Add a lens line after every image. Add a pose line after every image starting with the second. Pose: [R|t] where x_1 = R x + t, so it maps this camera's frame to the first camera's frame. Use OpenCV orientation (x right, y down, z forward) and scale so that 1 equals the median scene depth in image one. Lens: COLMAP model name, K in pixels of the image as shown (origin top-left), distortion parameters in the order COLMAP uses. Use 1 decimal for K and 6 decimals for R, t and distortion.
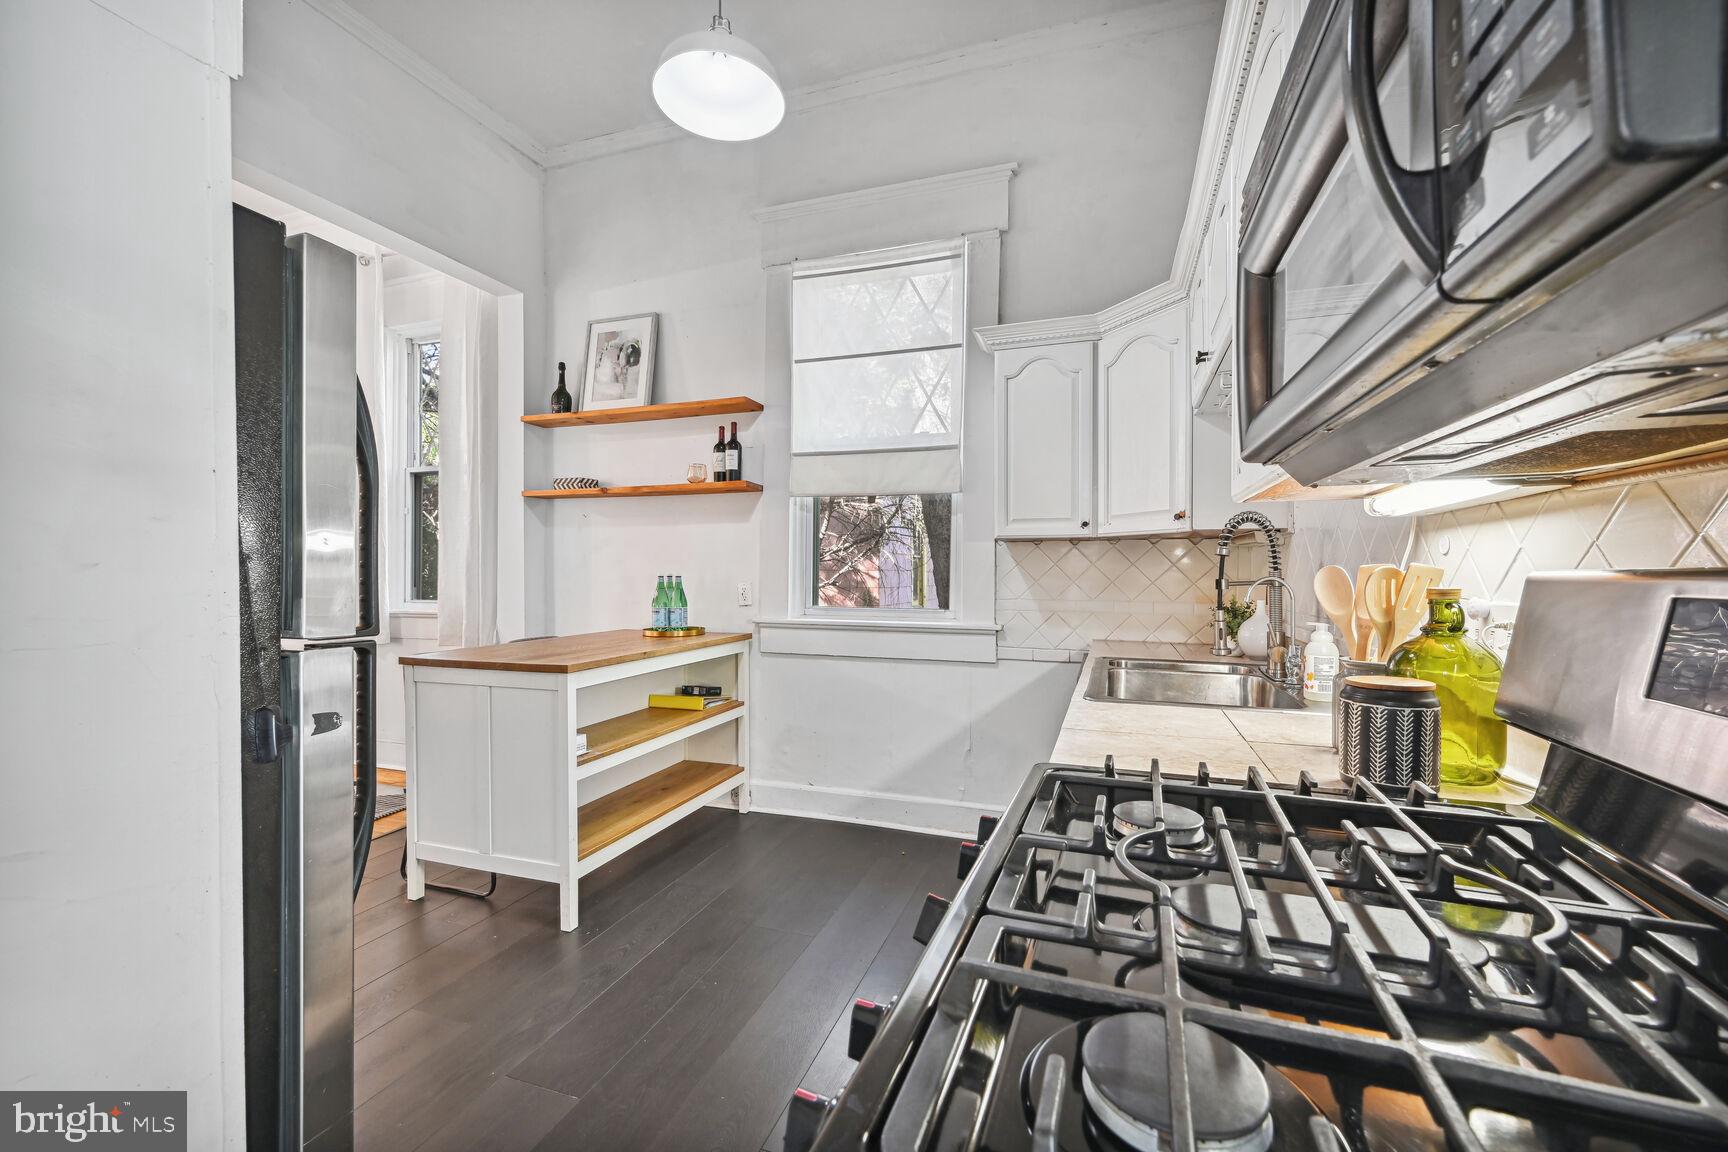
lens RADIAL K [[700.6, 0, 866.8], [0, 700.6, 575.3], [0, 0, 1]] dist [-0.000697, -0.000283]
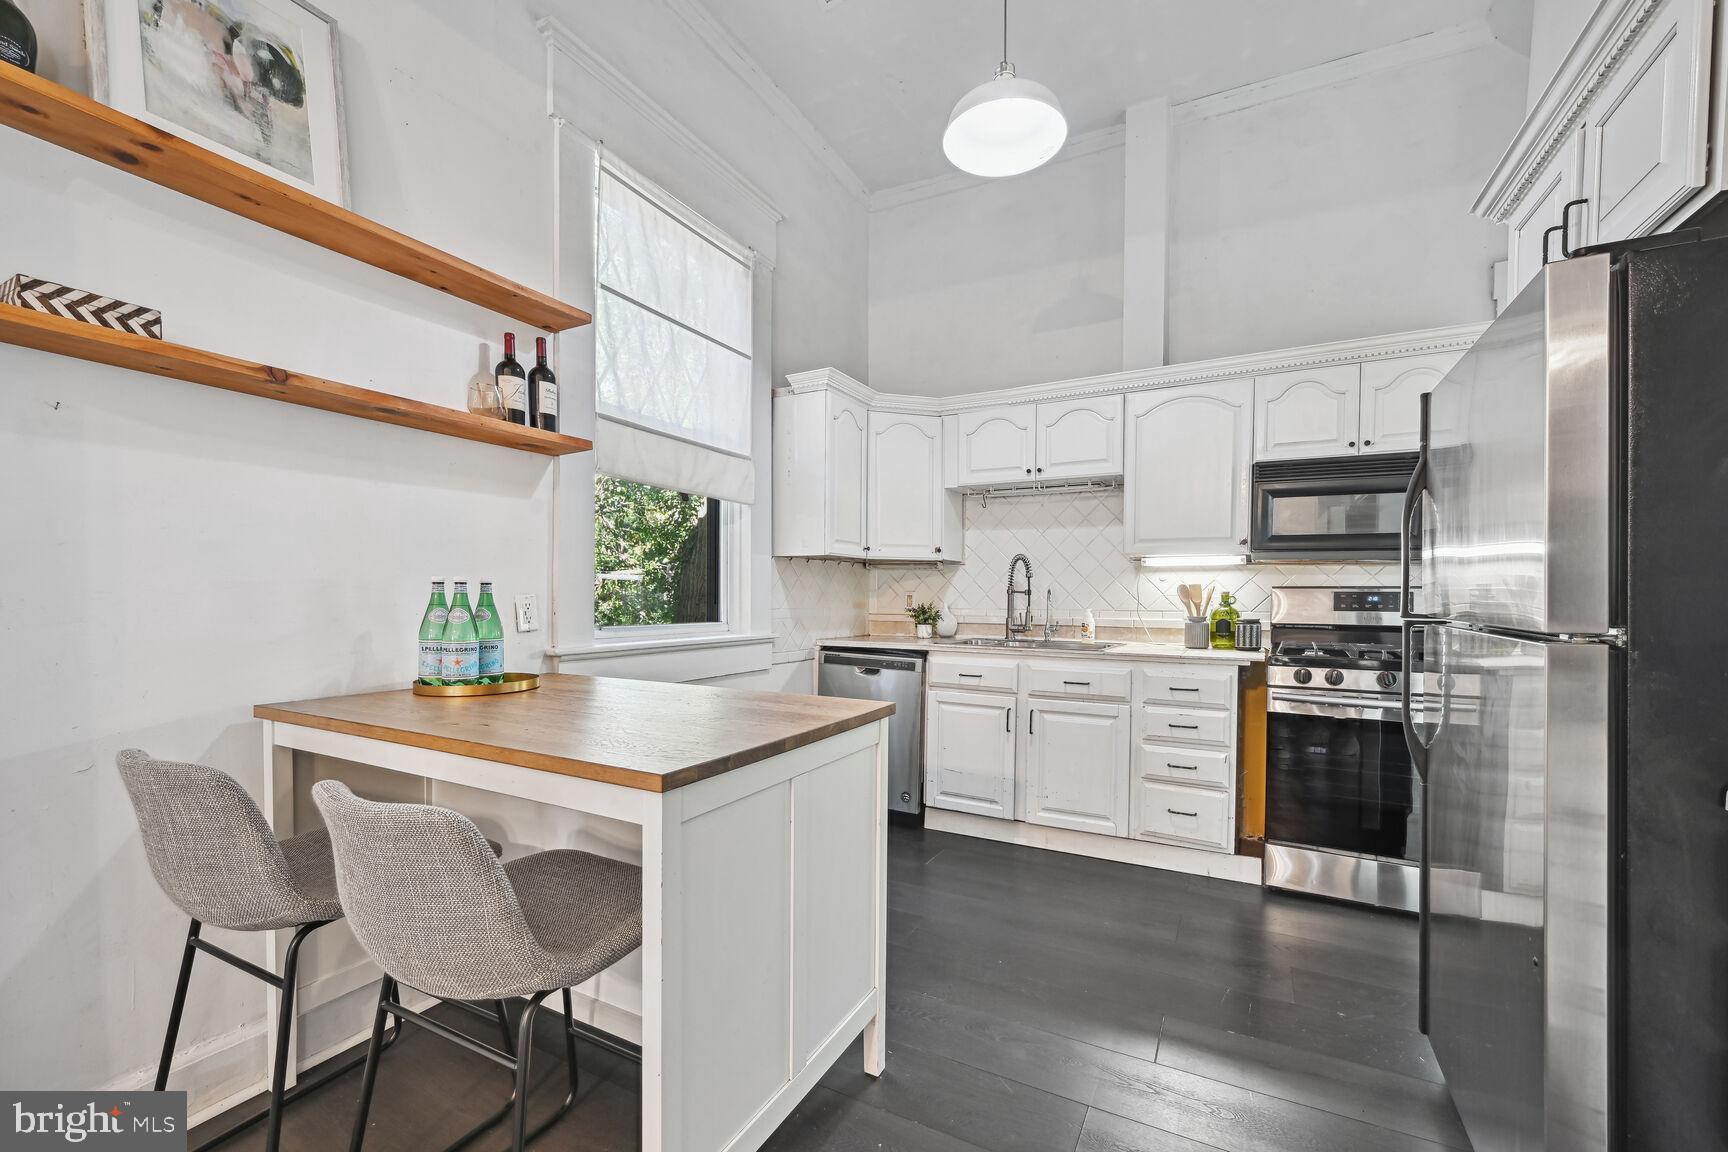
lens RADIAL K [[700.6, 0, 880.5], [0, 700.6, 605.5], [0, 0, 1]] dist [-0.000697, -0.000283]
pose [[0.155597, -0.011648, 0.987752, -0.757549], [0.003923, 0.999930, 0.011174, 0.014548], [-0.987813, 0.002137, 0.155632, 0.600109]]
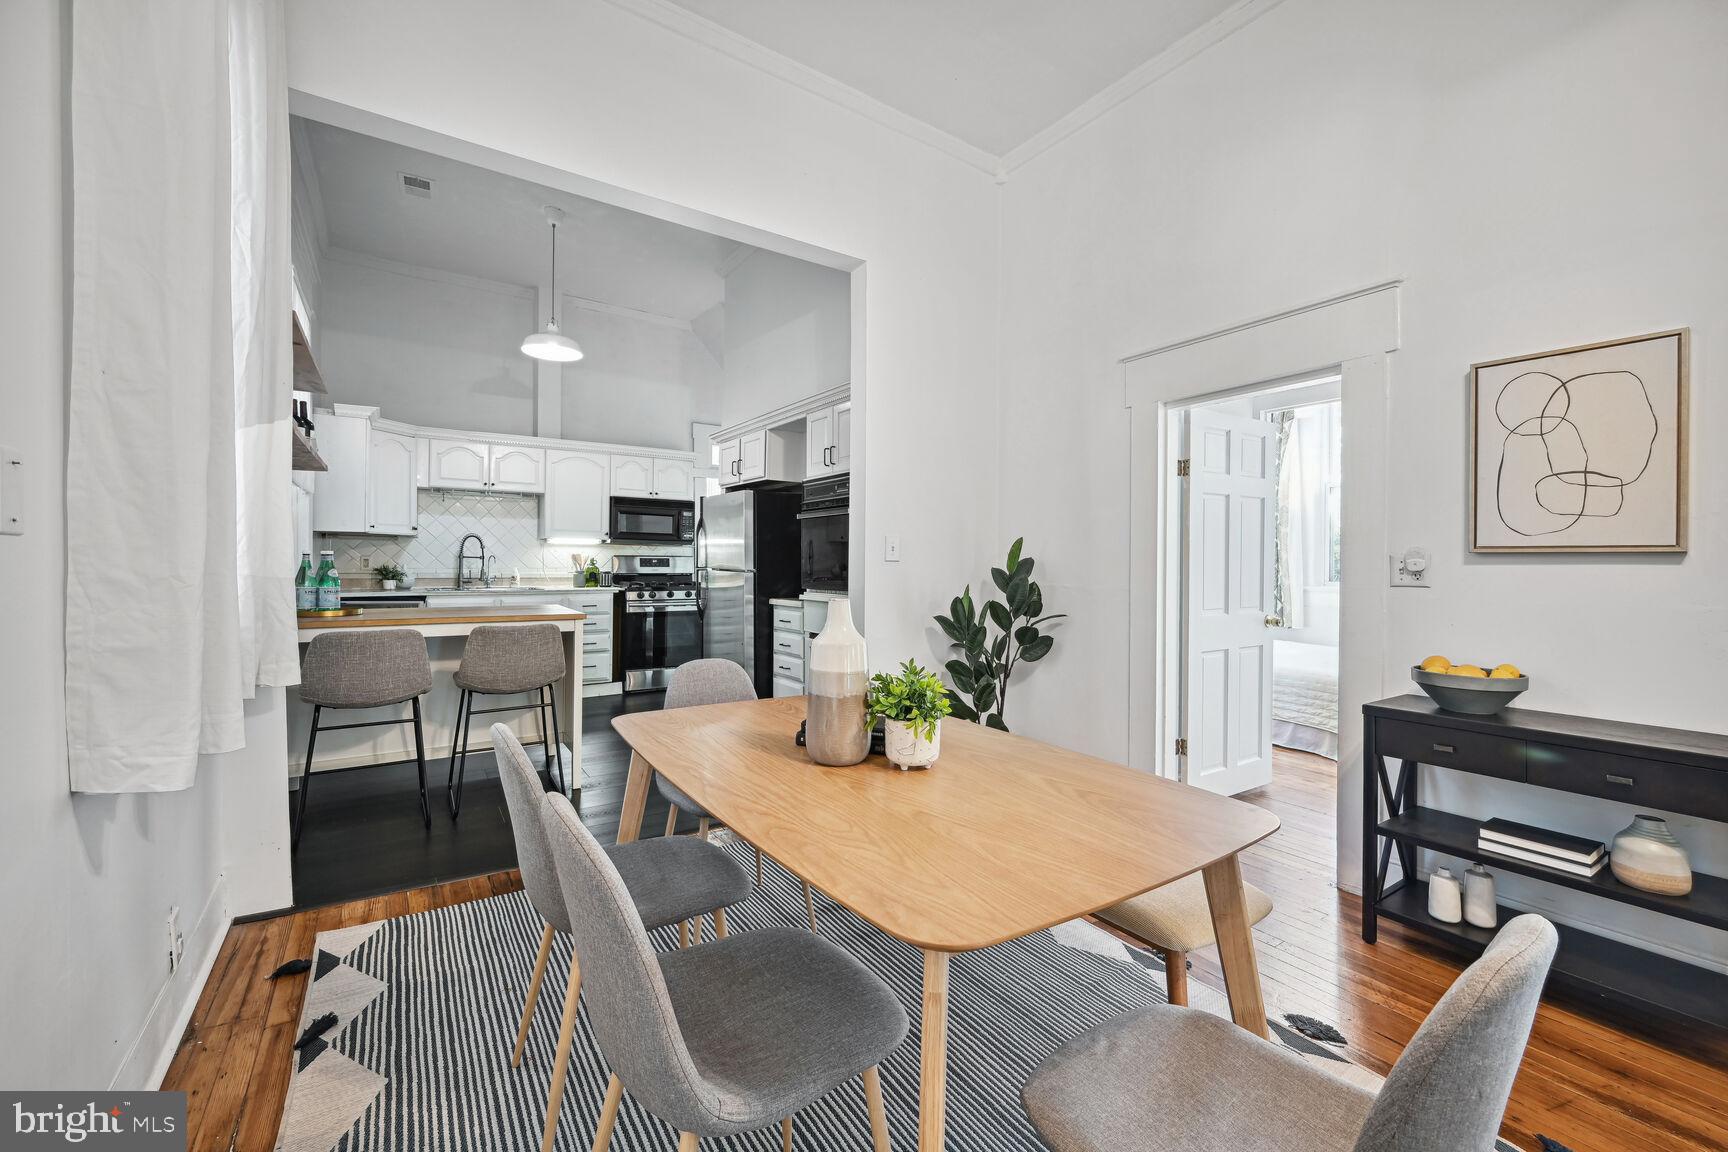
lens RADIAL K [[700.6, 0, 867.3], [0, 700.6, 566.4], [0, 0, 1]] dist [-0.000697, -0.000283]
pose [[-0.792567, -0.011201, 0.609682, -1.463412], [-0.001493, 0.999864, 0.016429, -0.000523], [-0.609783, 0.012110, -0.792476, 1.318834]]
